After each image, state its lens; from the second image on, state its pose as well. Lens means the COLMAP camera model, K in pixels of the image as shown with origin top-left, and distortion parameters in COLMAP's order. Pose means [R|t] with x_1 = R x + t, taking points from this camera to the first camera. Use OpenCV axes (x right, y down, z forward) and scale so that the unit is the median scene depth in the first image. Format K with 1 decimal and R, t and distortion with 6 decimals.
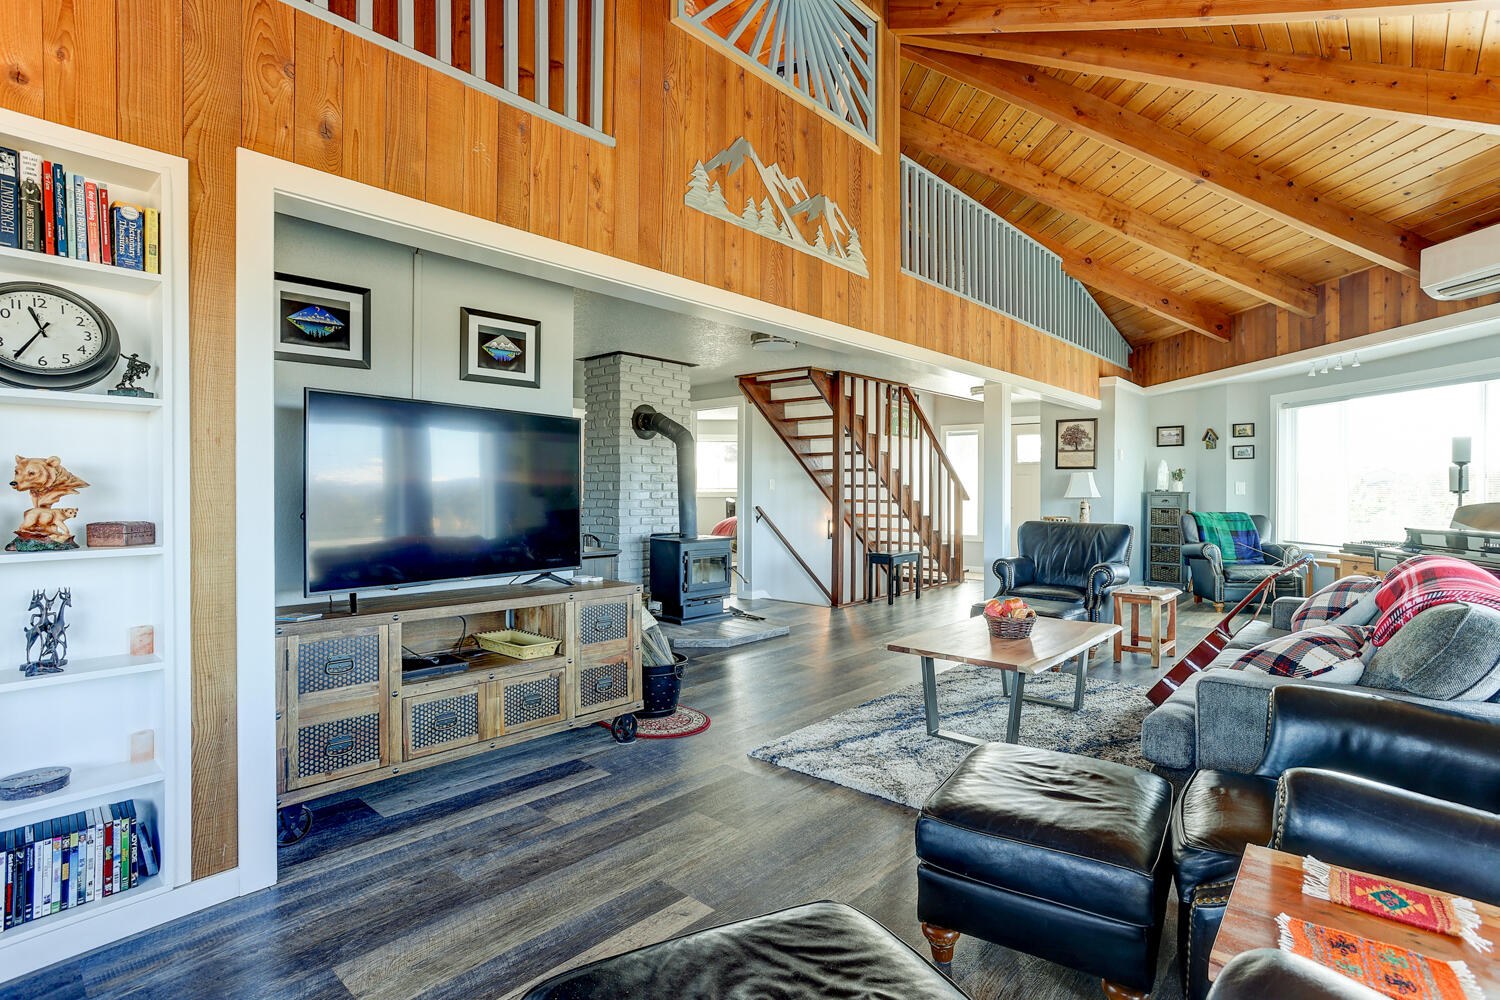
lens RADIAL K [[735.3, 0, 745.4], [0, 735.3, 494.0], [0, 0, 1]] dist [-0.009679, 0.004089]
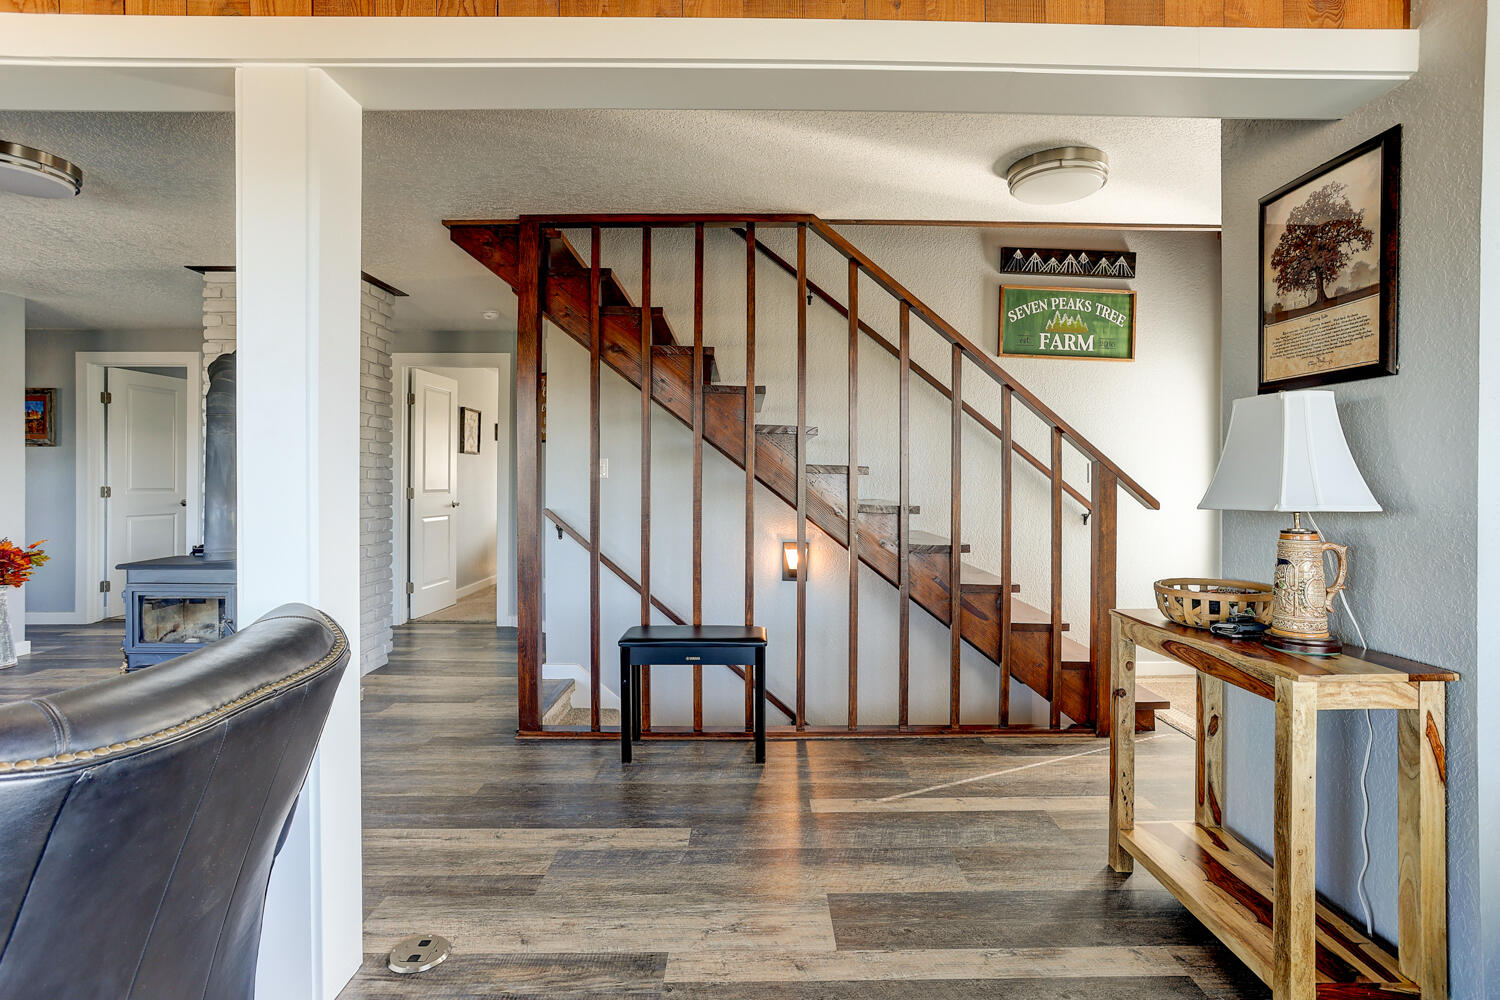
lens RADIAL K [[735.3, 0, 770.2], [0, 735.3, 474.0], [0, 0, 1]] dist [-0.009679, 0.004089]
pose [[0.679139, -0.002727, -0.734004, 0.867891], [-0.006064, 0.999938, -0.009326, -0.006459], [0.733984, 0.010785, 0.679081, 1.250722]]
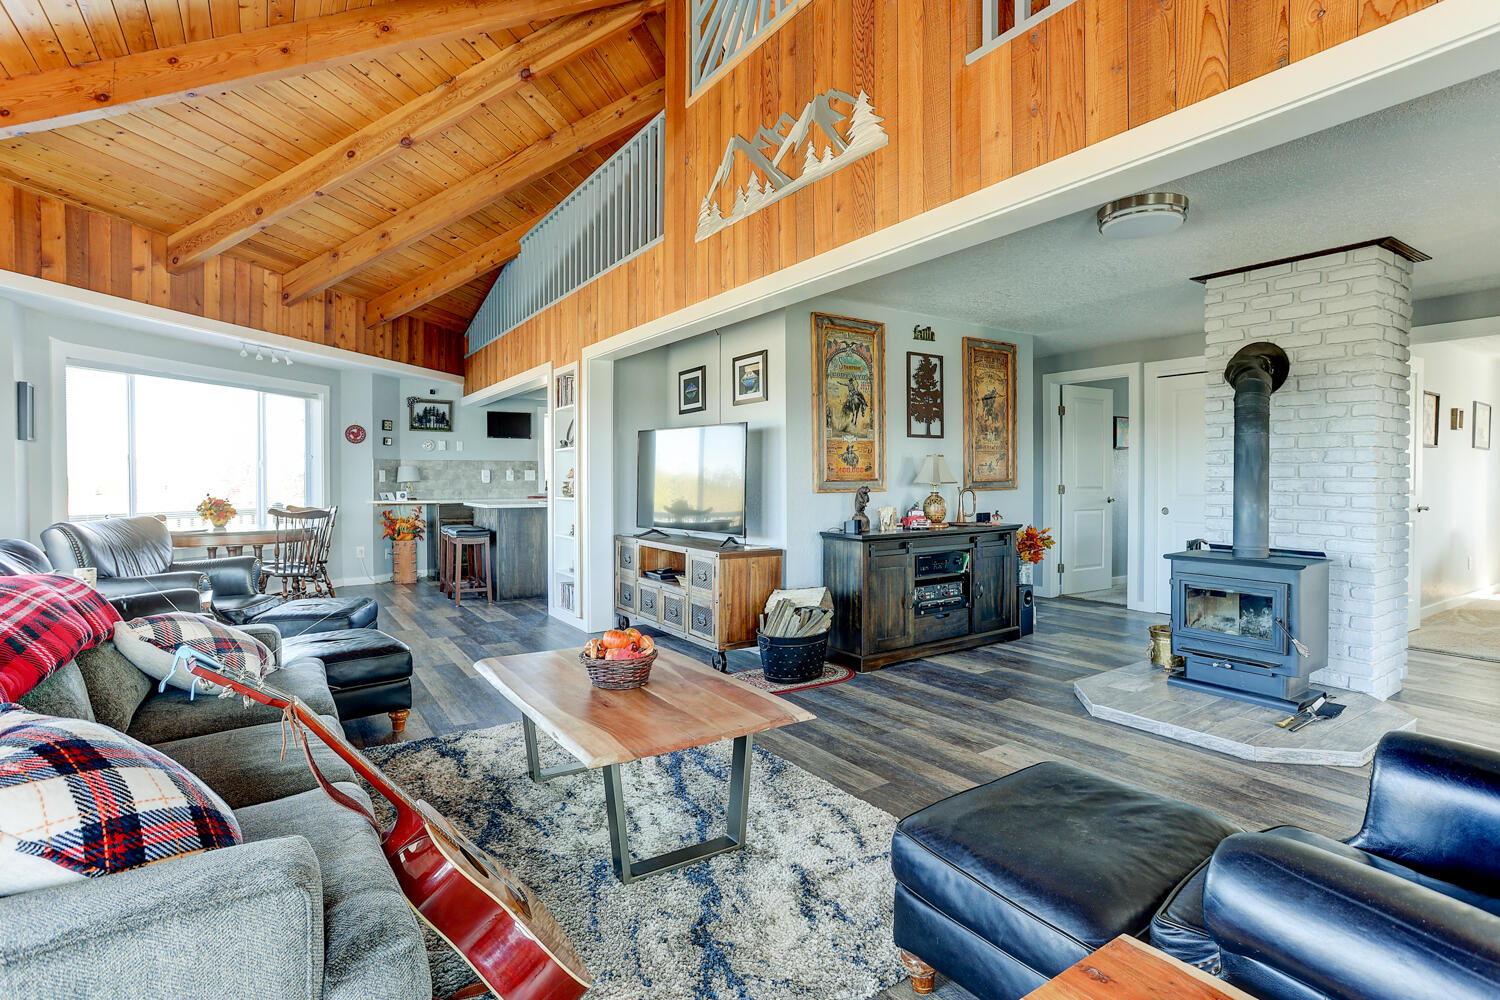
lens RADIAL K [[735.3, 0, 748.3], [0, 735.3, 490.9], [0, 0, 1]] dist [-0.009679, 0.004089]
pose [[-0.246560, 0.017119, -0.968976, 0.799062], [-0.004495, 0.999813, 0.018807, -0.003031], [0.969117, 0.008993, -0.246437, 1.016911]]
